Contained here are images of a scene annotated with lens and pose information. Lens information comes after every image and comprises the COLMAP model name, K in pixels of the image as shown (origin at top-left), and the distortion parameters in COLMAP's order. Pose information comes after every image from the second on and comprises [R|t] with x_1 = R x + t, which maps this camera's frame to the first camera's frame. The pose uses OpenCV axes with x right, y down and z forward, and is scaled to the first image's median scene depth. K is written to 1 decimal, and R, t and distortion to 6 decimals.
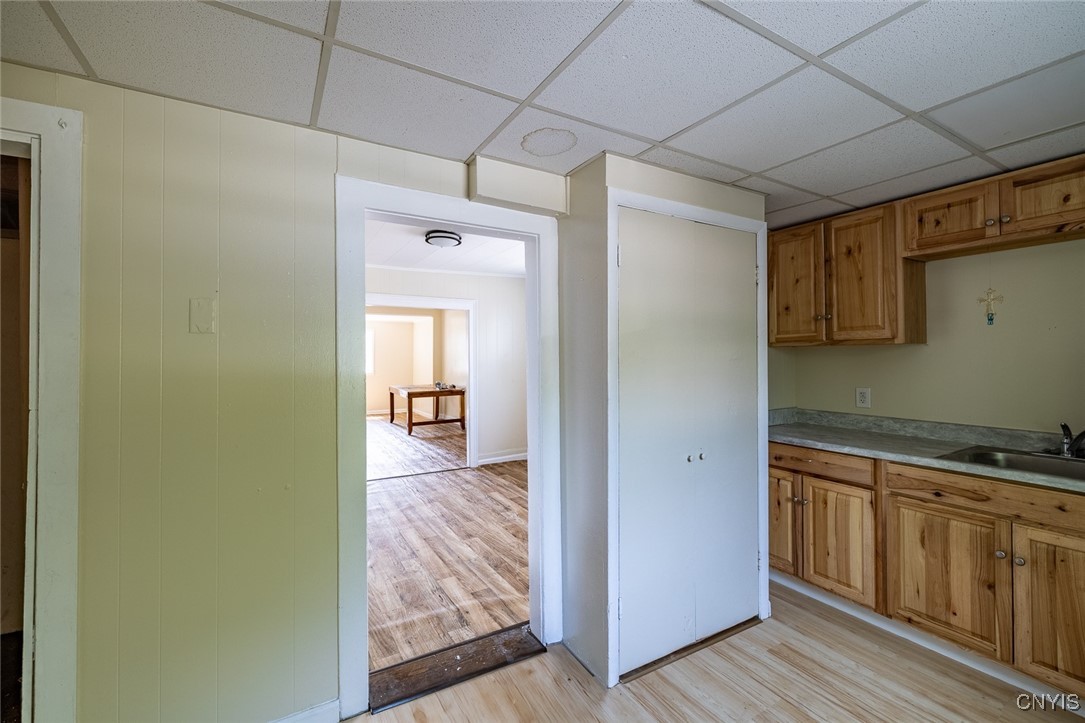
lens RADIAL K [[462.4, 0, 539.0], [0, 462.4, 355.4], [0, 0, 1]] dist [0.001950, 0.000107]
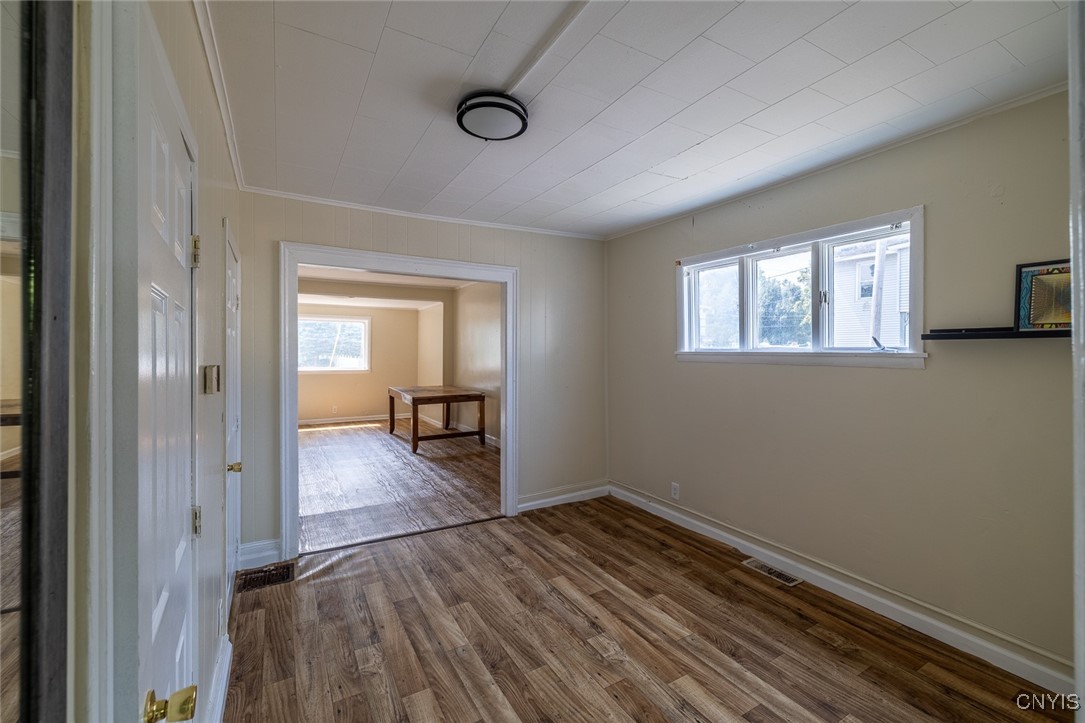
lens RADIAL K [[462.4, 0, 541.3], [0, 462.4, 357.9], [0, 0, 1]] dist [0.001950, 0.000107]
pose [[0.999968, 0.007783, 0.001914, -0.072356], [-0.007808, 0.999880, 0.013348, 0.001084], [-0.001810, -0.013362, 0.999909, 0.234885]]
